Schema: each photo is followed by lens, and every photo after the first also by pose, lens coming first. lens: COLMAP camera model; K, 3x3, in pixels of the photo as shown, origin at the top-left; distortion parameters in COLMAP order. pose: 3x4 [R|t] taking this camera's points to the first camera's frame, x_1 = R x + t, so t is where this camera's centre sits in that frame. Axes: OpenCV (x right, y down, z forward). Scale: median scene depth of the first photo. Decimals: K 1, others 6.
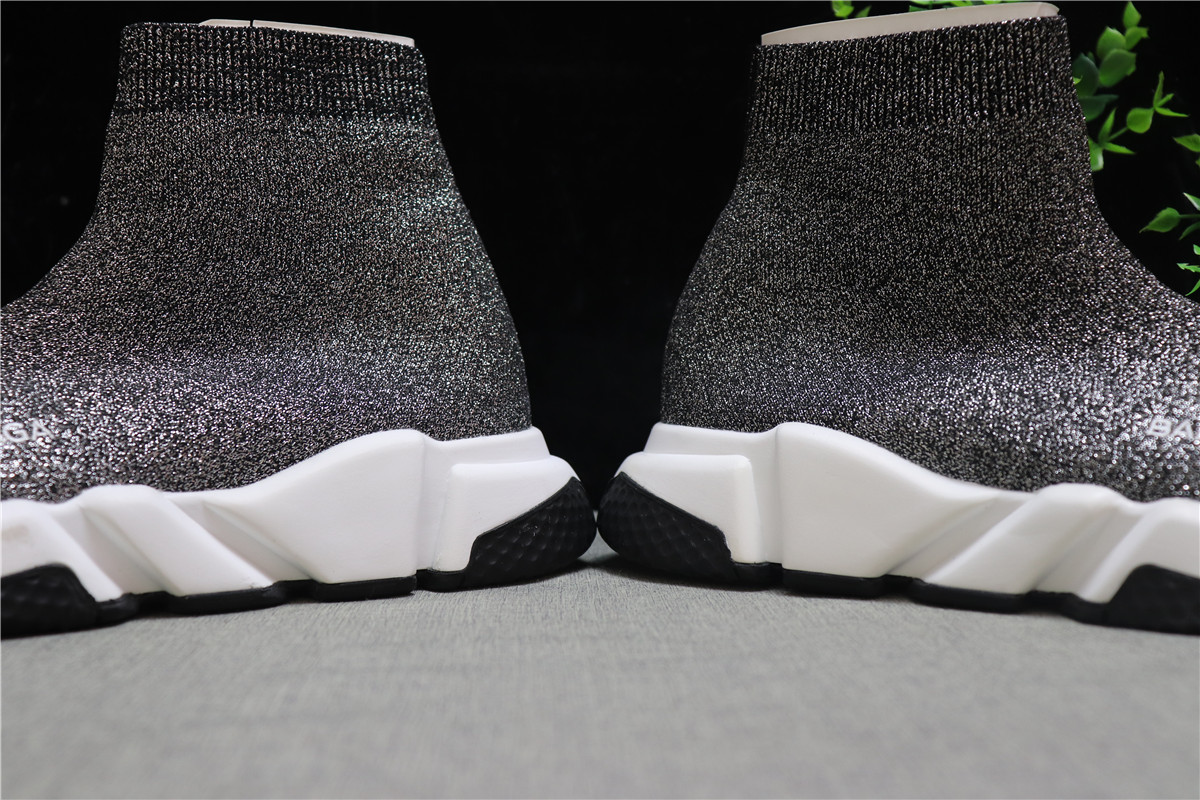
lens RADIAL K [[1428.9, 0, 594.8], [0, 1428.9, 399.7], [0, 0, 1]] dist [-0.031292, 0.000000]
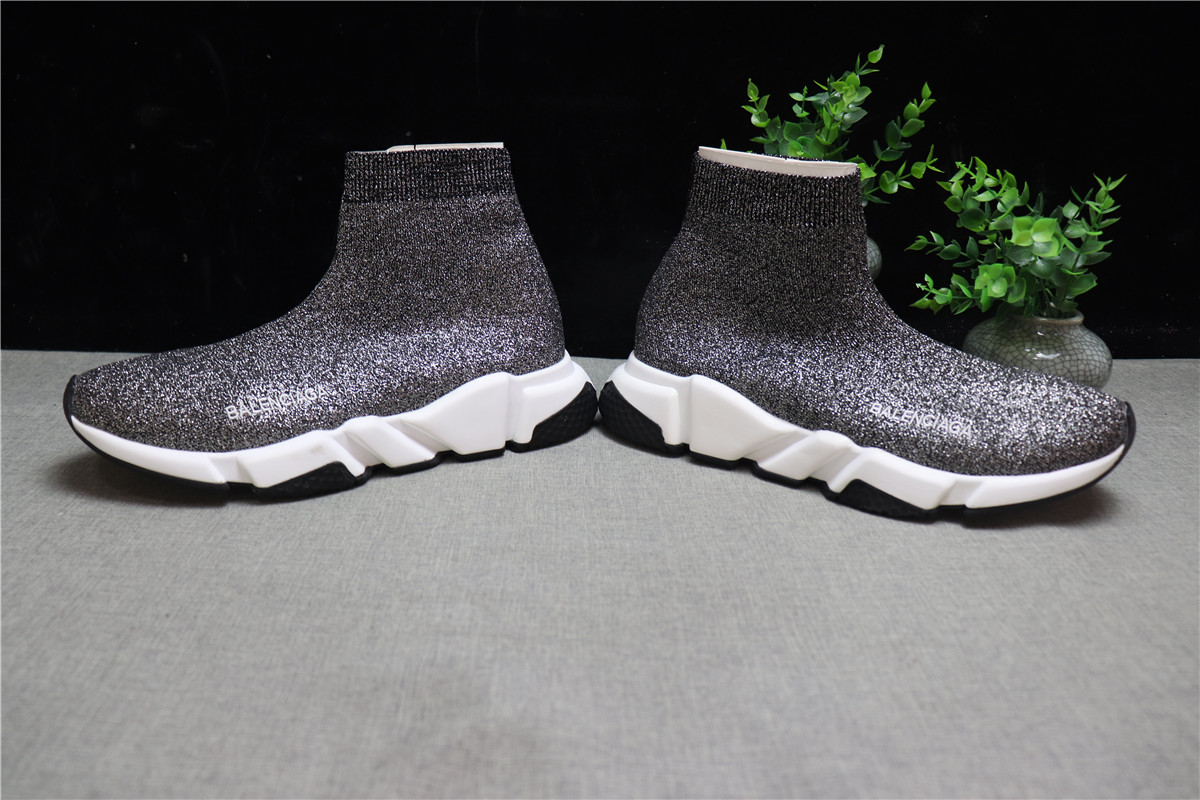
lens RADIAL K [[999.5, 0, 595.7], [0, 999.5, 397.4], [0, 0, 1]] dist [-0.182123, 0.140434]
pose [[0.999366, 0.033349, -0.012468, 0.015647], [-0.028051, 0.953179, 0.301102, -0.356028], [0.021926, -0.300561, 0.953510, -0.293722]]
